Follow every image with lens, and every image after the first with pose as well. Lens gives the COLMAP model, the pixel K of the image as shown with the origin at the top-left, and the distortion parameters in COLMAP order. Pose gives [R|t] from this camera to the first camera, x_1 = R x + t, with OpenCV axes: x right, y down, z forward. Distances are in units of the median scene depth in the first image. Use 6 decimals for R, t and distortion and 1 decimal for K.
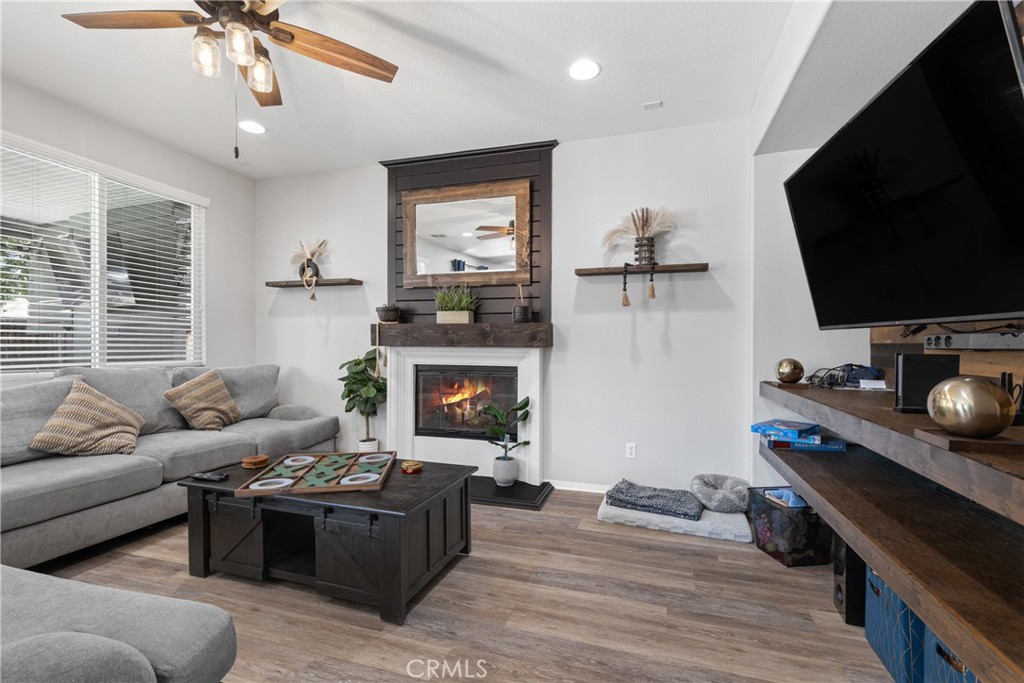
lens RADIAL K [[458.6, 0, 516.1], [0, 458.6, 347.5], [0, 0, 1]] dist [0.009241, -0.001950]
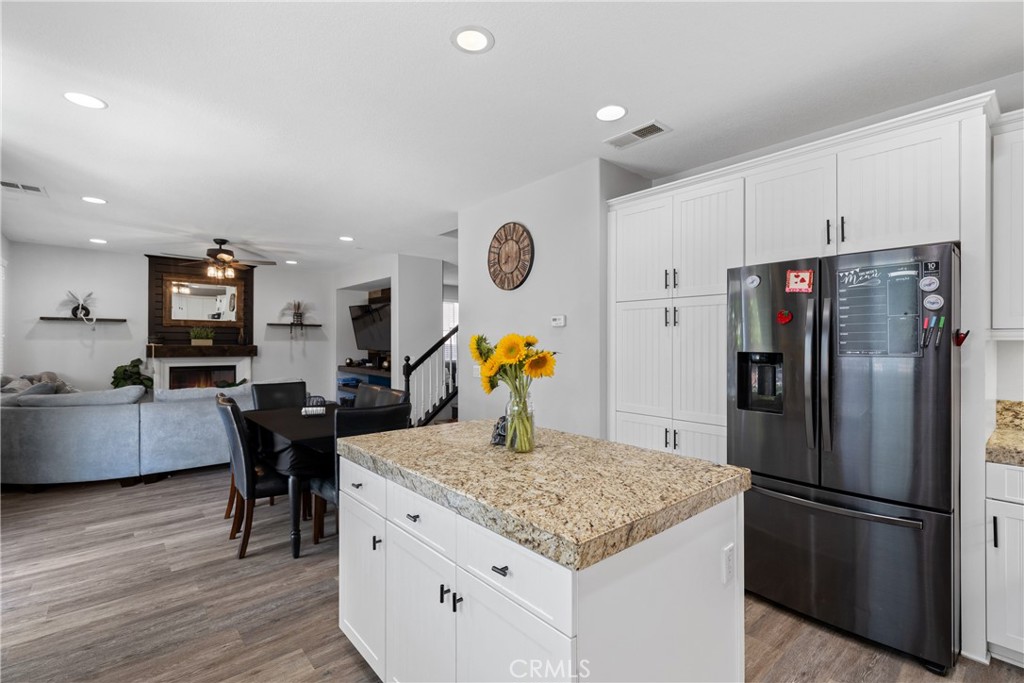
lens RADIAL K [[458.6, 0, 506.6], [0, 458.6, 341.5], [0, 0, 1]] dist [0.009241, -0.001950]
pose [[0.524729, -0.001649, 0.851268, -1.255556], [0.004558, 0.999989, -0.000873, -0.066331], [-0.851257, 0.004338, 0.524731, -1.309947]]
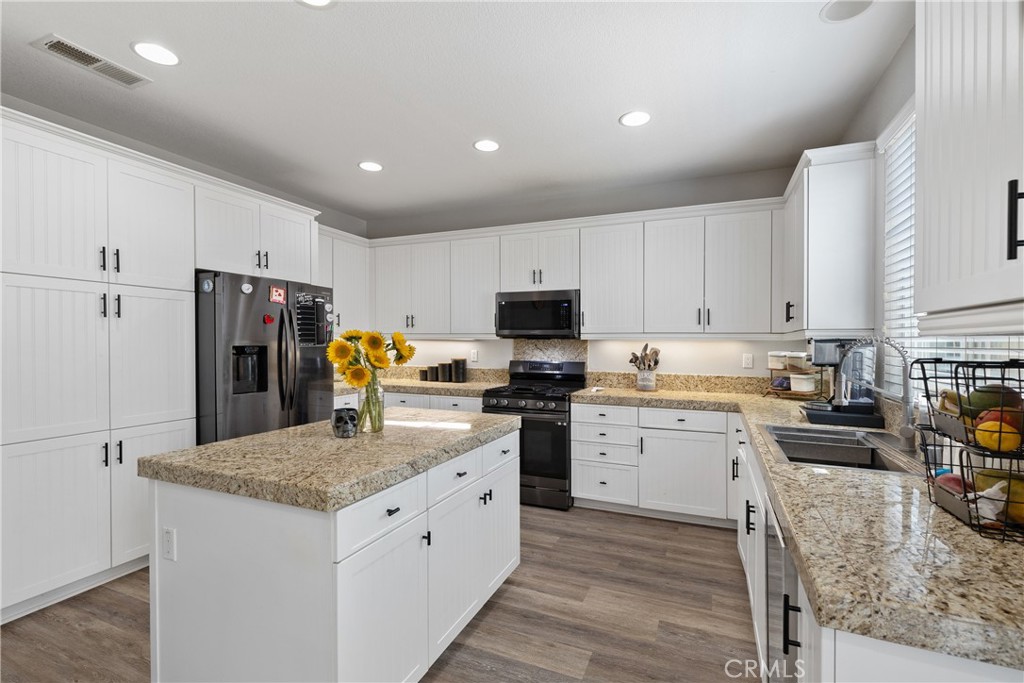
lens RADIAL K [[458.6, 0, 520.6], [0, 458.6, 338.3], [0, 0, 1]] dist [0.009241, -0.001950]
pose [[-0.995573, -0.009565, 0.093508, -1.064375], [-0.009798, 0.999950, -0.002029, -0.066513], [-0.093484, -0.002936, -0.995616, -0.493803]]
